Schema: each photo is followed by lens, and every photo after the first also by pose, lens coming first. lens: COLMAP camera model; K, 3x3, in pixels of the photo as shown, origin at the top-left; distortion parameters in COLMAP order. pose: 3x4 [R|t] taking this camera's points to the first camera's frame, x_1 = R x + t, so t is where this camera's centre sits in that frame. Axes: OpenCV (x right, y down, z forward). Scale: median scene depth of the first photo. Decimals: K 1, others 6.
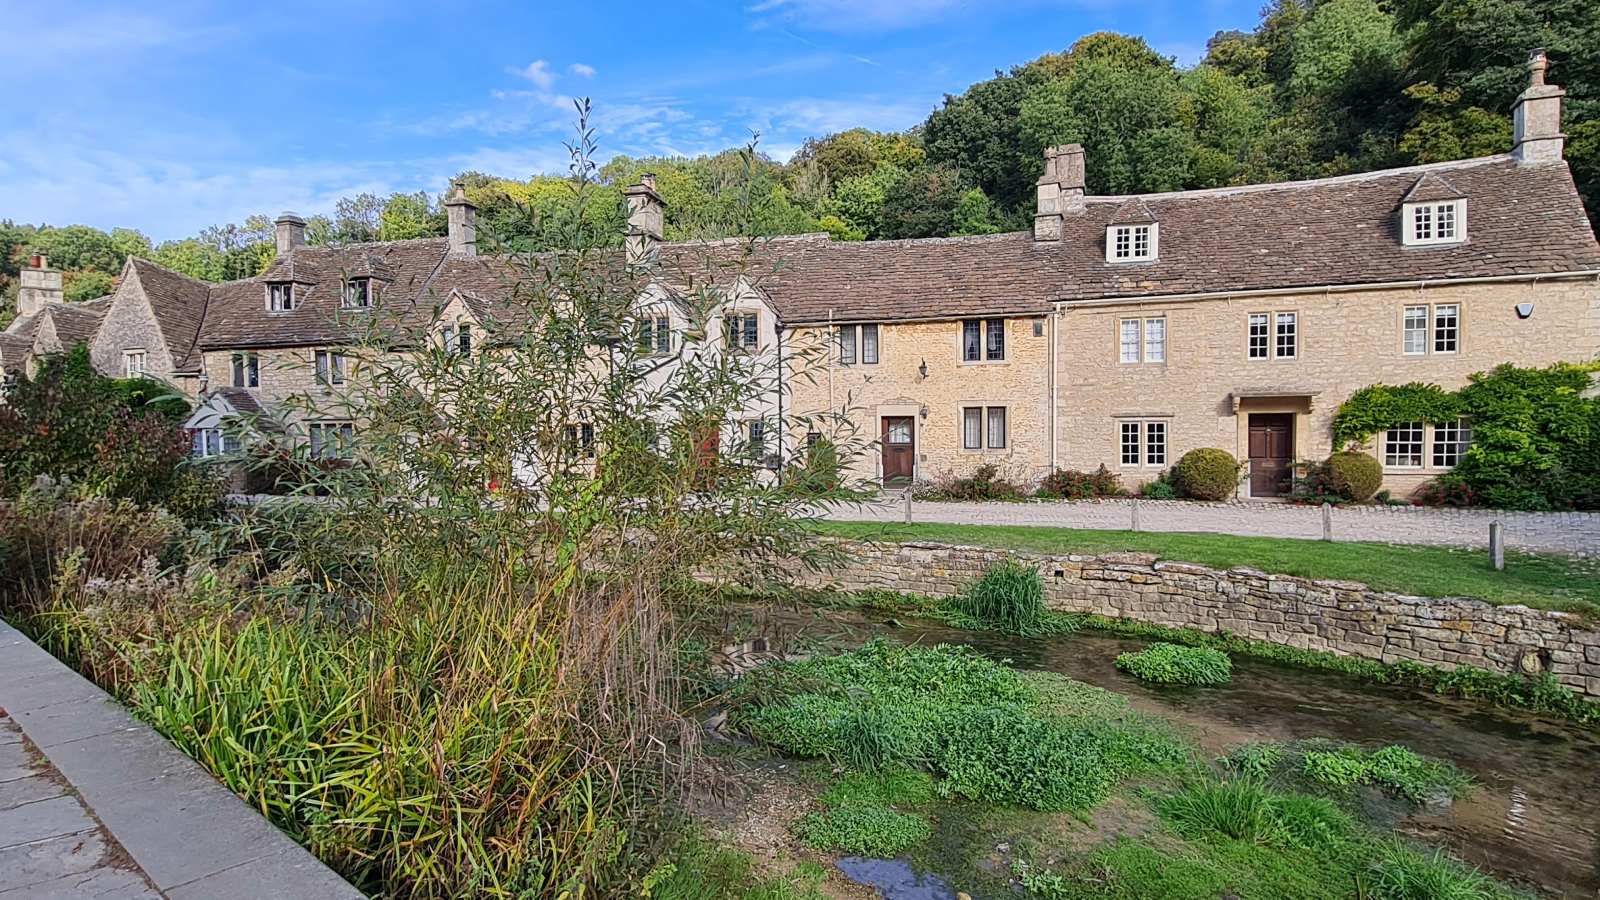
lens RADIAL K [[886.8, 0, 800.0], [0, 886.8, 450.0], [0, 0, 1]] dist [0.000730, -0.001794]
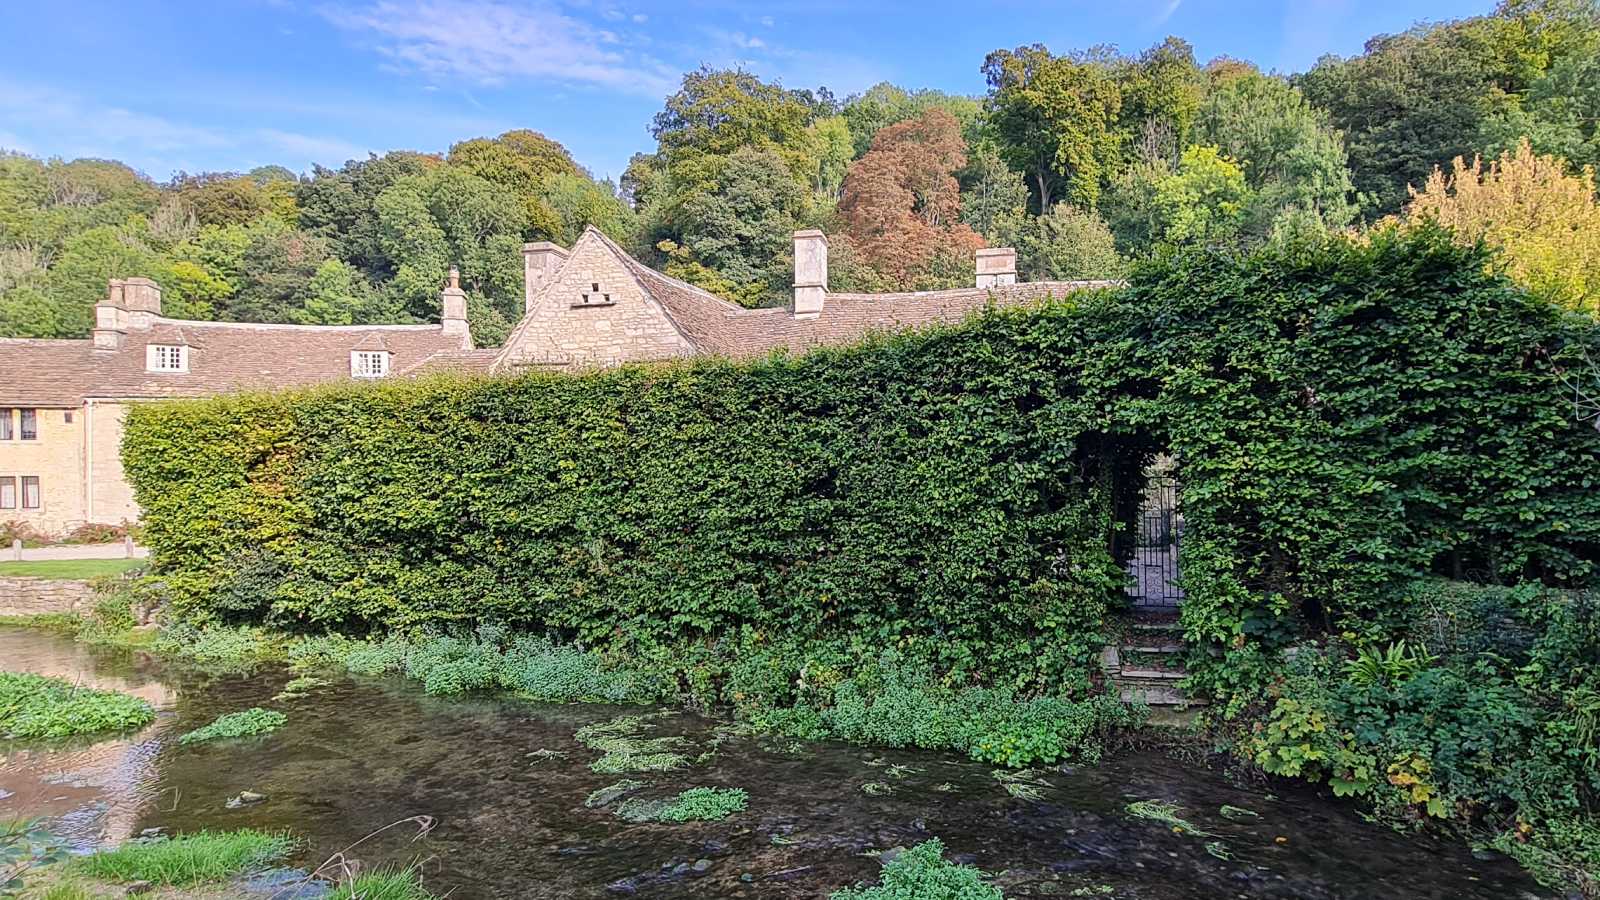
lens RADIAL K [[833.6, 0, 846.4], [0, 833.6, 478.5], [0, 0, 1]] dist [0.001477, -0.000401]
pose [[0.806213, -0.004904, 0.591606, 0.480673], [0.024719, 0.999372, -0.025402, 0.016120], [-0.591109, 0.035103, 0.805827, -0.716523]]
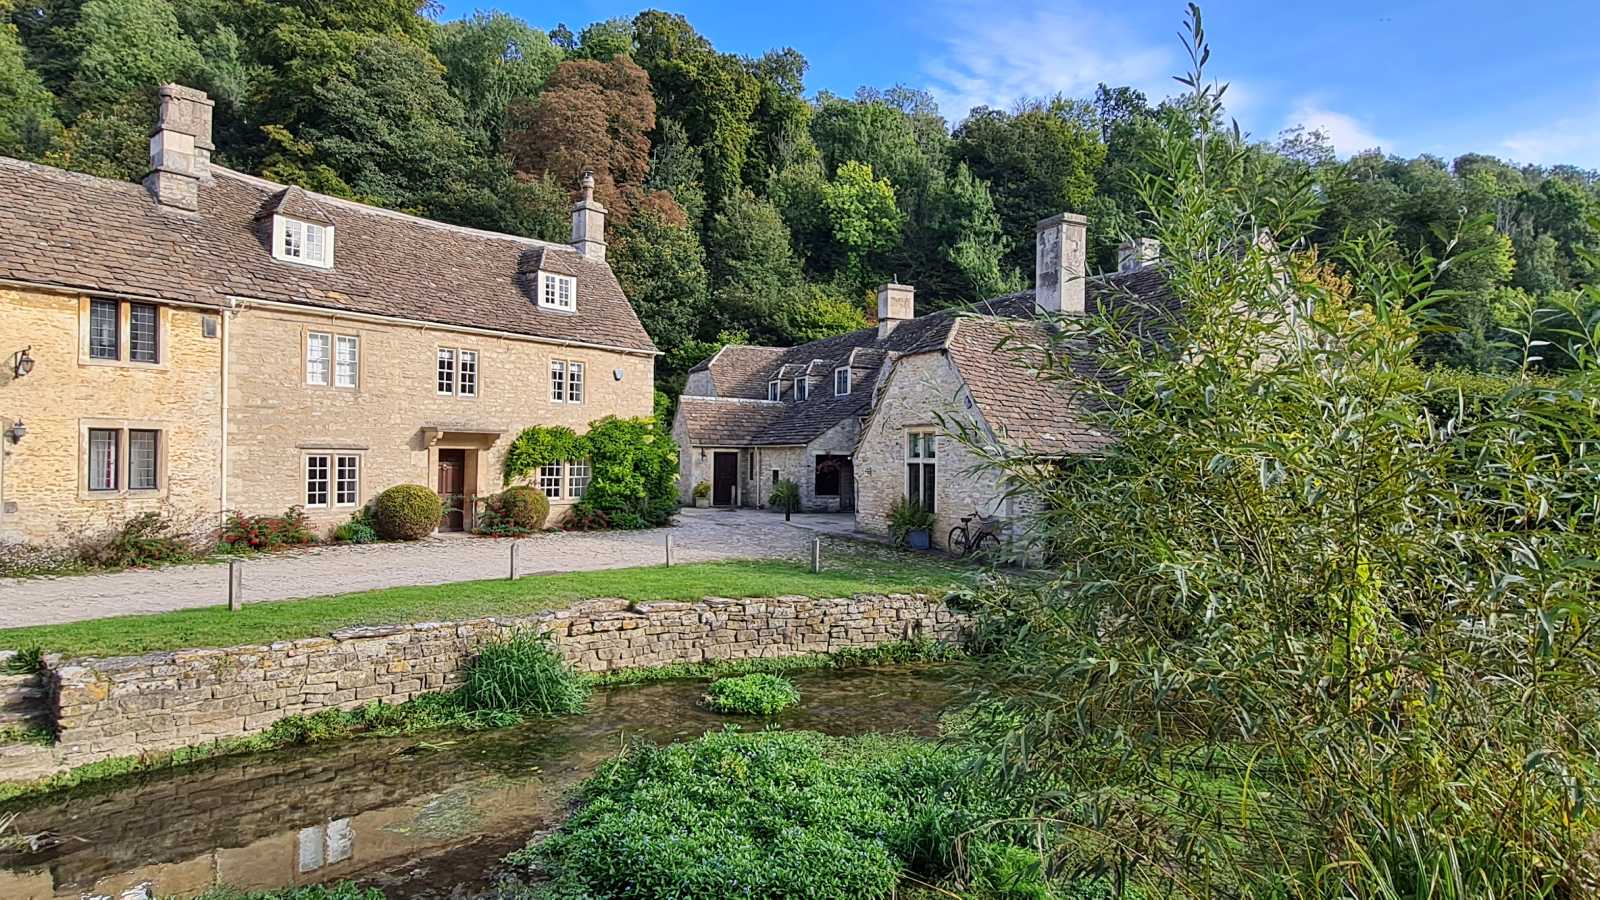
lens RADIAL K [[886.8, 0, 800.0], [0, 886.8, 450.0], [0, 0, 1]] dist [0.000730, -0.001794]
pose [[0.319255, 0.021510, 0.947425, -0.284685], [0.006292, 0.999672, -0.024817, -0.012374], [-0.947648, 0.013884, 0.319015, 0.300392]]
